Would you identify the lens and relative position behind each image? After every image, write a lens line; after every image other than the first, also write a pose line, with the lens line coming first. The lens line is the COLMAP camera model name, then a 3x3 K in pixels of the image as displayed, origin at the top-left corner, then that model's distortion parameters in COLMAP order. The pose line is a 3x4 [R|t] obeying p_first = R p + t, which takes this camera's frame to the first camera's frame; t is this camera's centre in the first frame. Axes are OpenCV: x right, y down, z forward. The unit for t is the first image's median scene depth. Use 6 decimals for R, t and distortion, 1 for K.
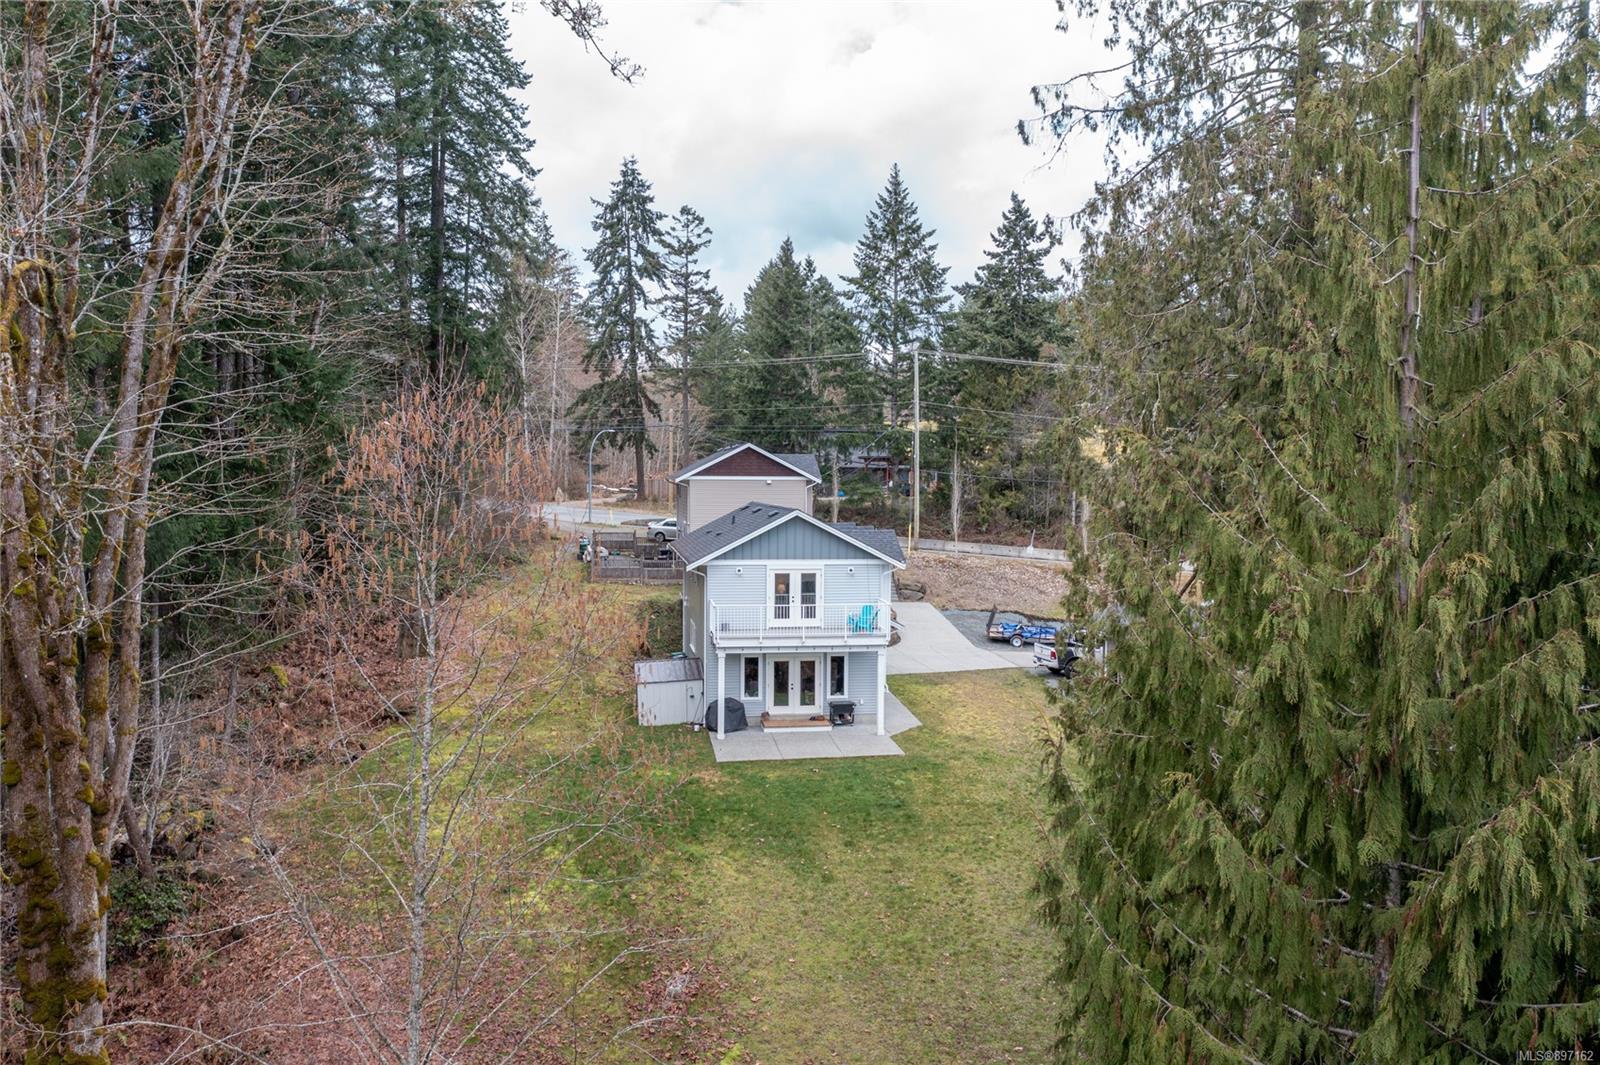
lens RADIAL K [[1267.8, 0, 801.7], [0, 1267.8, 532.9], [0, 0, 1]] dist [-0.014961, 0.000702]
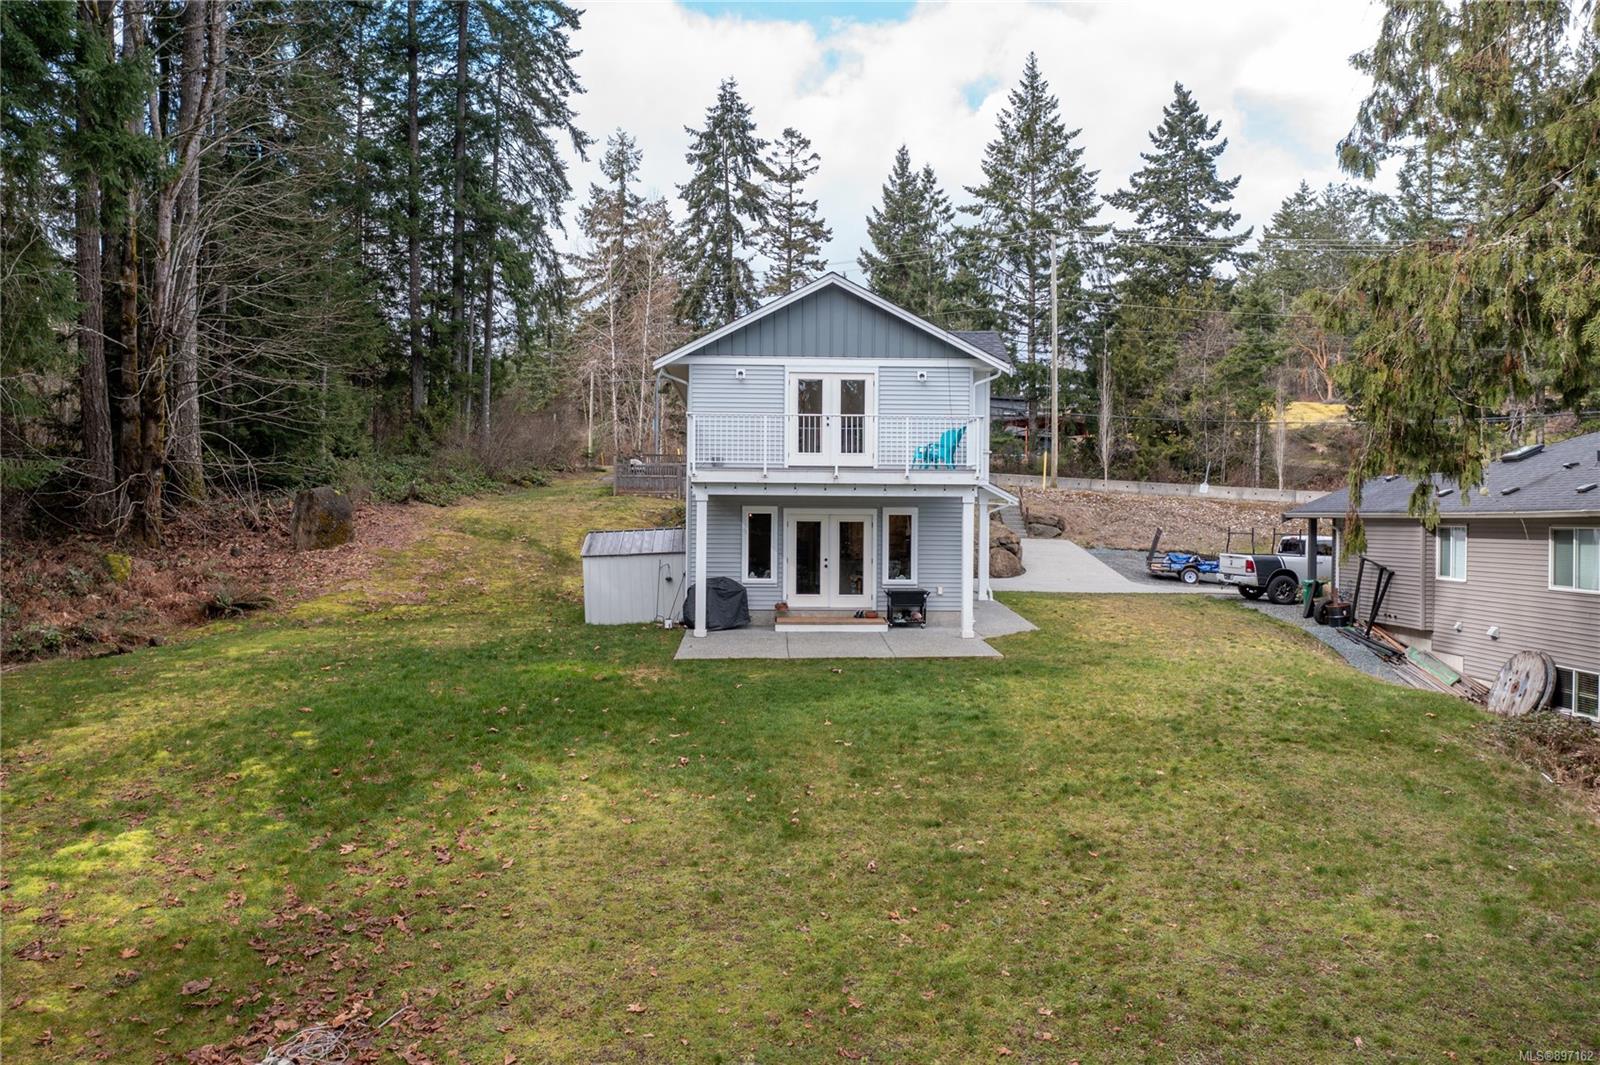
lens RADIAL K [[1267.8, 0, 799.7], [0, 1267.8, 531.1], [0, 0, 1]] dist [-0.014961, 0.000702]
pose [[0.992619, 0.001905, -0.121256, 0.024097], [-0.006261, 0.999348, -0.035548, 0.056164], [0.121109, 0.036045, 0.991985, 0.168706]]
